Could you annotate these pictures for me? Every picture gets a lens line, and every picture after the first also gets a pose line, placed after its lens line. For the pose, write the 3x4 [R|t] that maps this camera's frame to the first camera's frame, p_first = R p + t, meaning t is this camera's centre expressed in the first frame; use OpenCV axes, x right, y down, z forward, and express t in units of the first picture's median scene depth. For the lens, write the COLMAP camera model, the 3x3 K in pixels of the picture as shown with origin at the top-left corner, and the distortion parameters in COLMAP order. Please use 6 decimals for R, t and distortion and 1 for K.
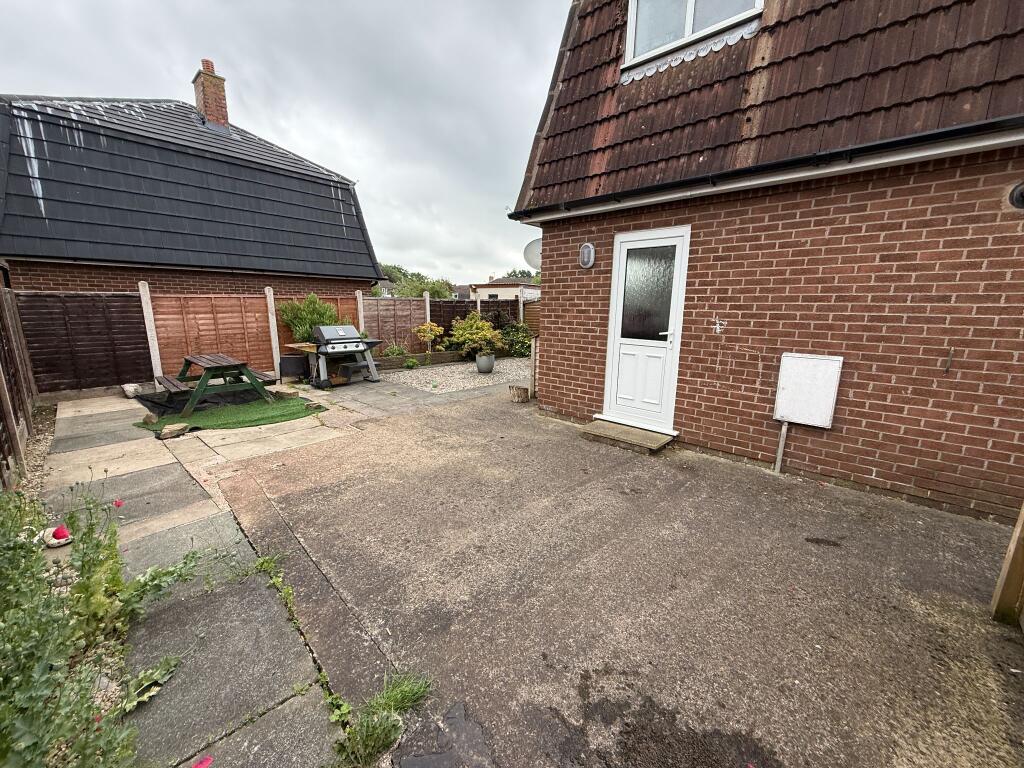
lens RADIAL K [[405.0, 0, 507.8], [0, 405.0, 383.7], [0, 0, 1]] dist [-0.000396, -0.000006]
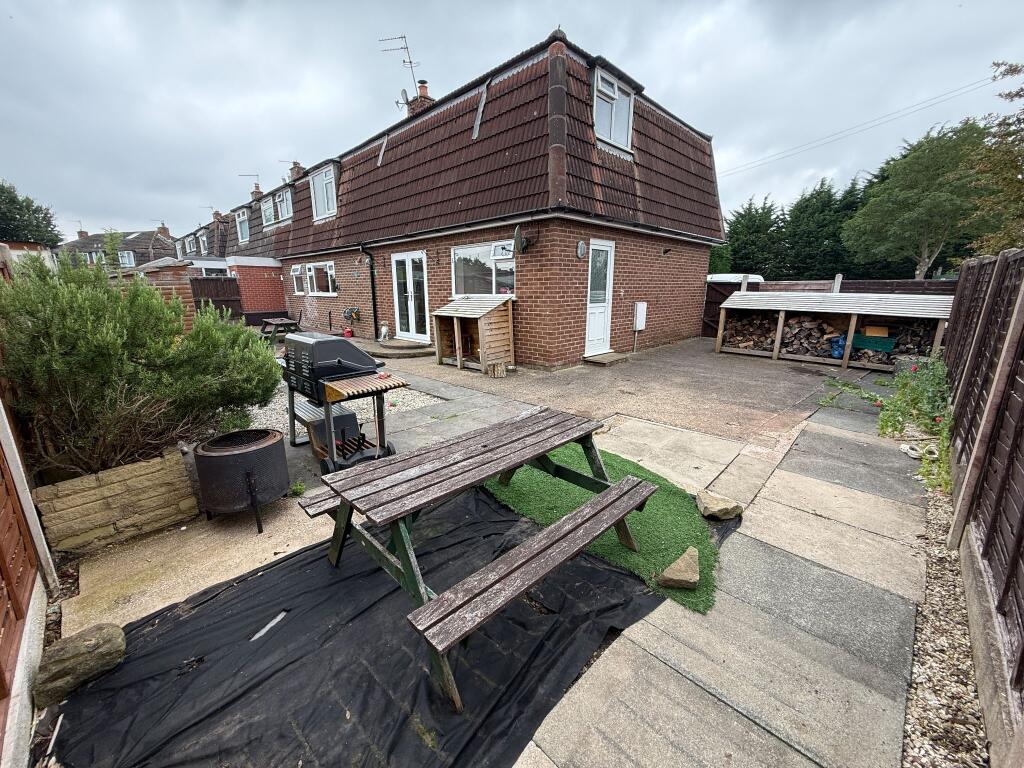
lens RADIAL K [[405.0, 0, 507.8], [0, 405.0, 383.7], [0, 0, 1]] dist [-0.000396, -0.000006]
pose [[0.040336, -0.244112, 0.968908, -1.618838], [0.197873, 0.952444, 0.231726, -0.289974], [-0.979397, 0.182374, 0.086721, 1.445693]]
